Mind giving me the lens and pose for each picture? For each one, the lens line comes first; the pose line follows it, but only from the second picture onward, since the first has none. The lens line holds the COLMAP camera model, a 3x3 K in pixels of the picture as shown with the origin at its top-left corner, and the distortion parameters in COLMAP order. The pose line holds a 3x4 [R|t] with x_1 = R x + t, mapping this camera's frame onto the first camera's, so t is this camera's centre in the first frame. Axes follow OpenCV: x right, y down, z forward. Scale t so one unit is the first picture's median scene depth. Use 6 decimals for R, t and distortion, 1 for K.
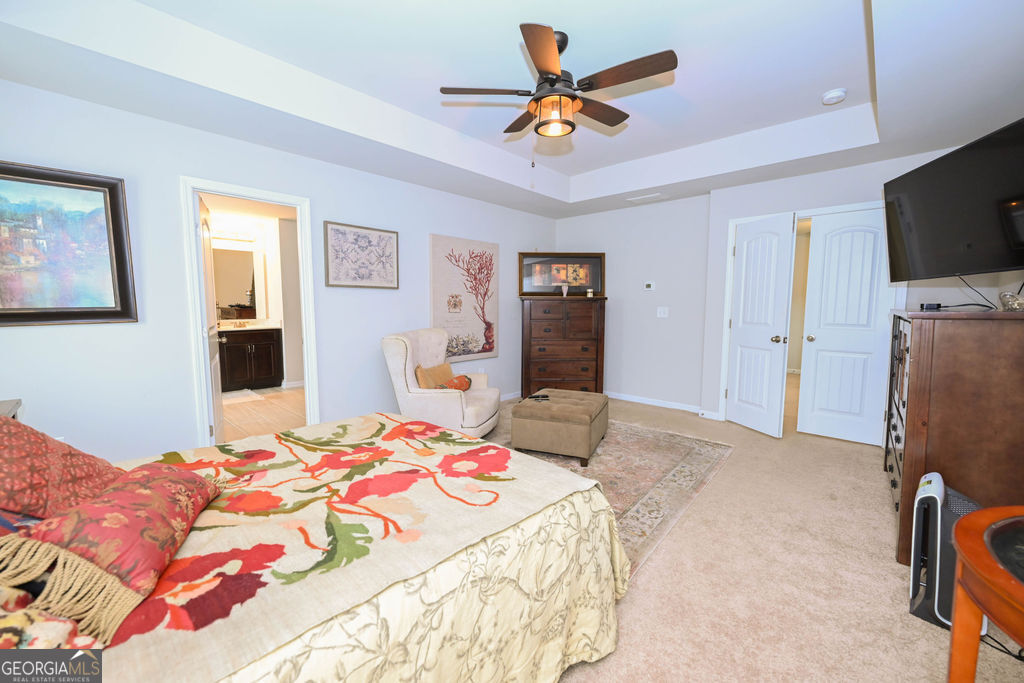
lens RADIAL K [[407.3, 0, 510.2], [0, 407.3, 342.2], [0, 0, 1]] dist [-0.000416, 0.000251]
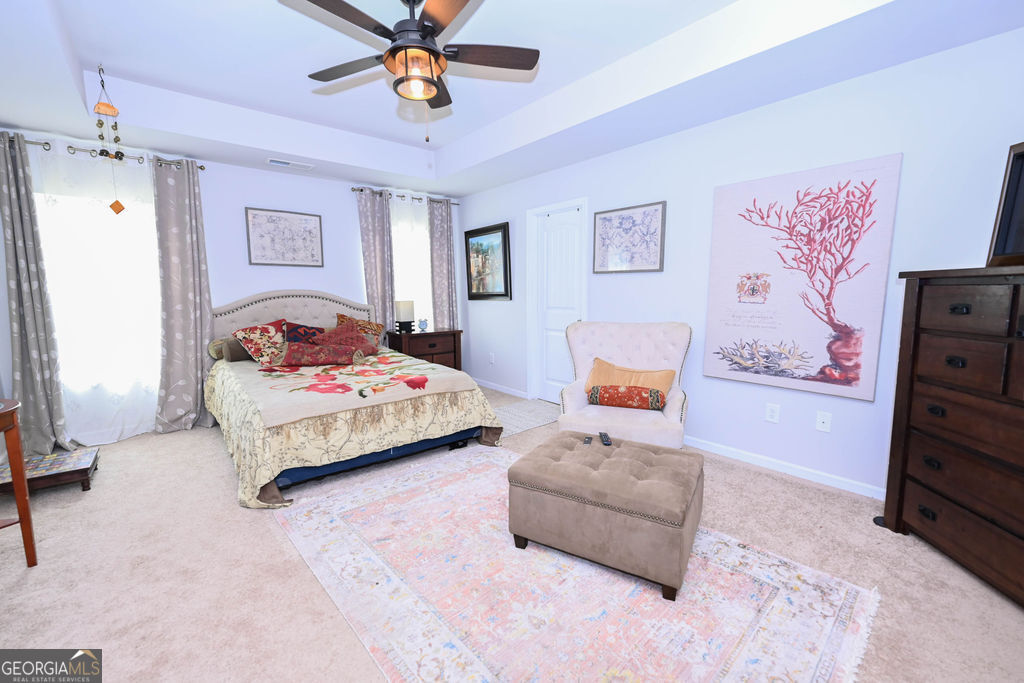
lens RADIAL K [[407.3, 0, 510.2], [0, 407.3, 342.2], [0, 0, 1]] dist [-0.000416, 0.000251]
pose [[-0.104804, 0.125624, -0.986527, 0.511325], [-0.089221, 0.986802, 0.135137, -0.063364], [0.990483, 0.102182, -0.092212, 0.684239]]
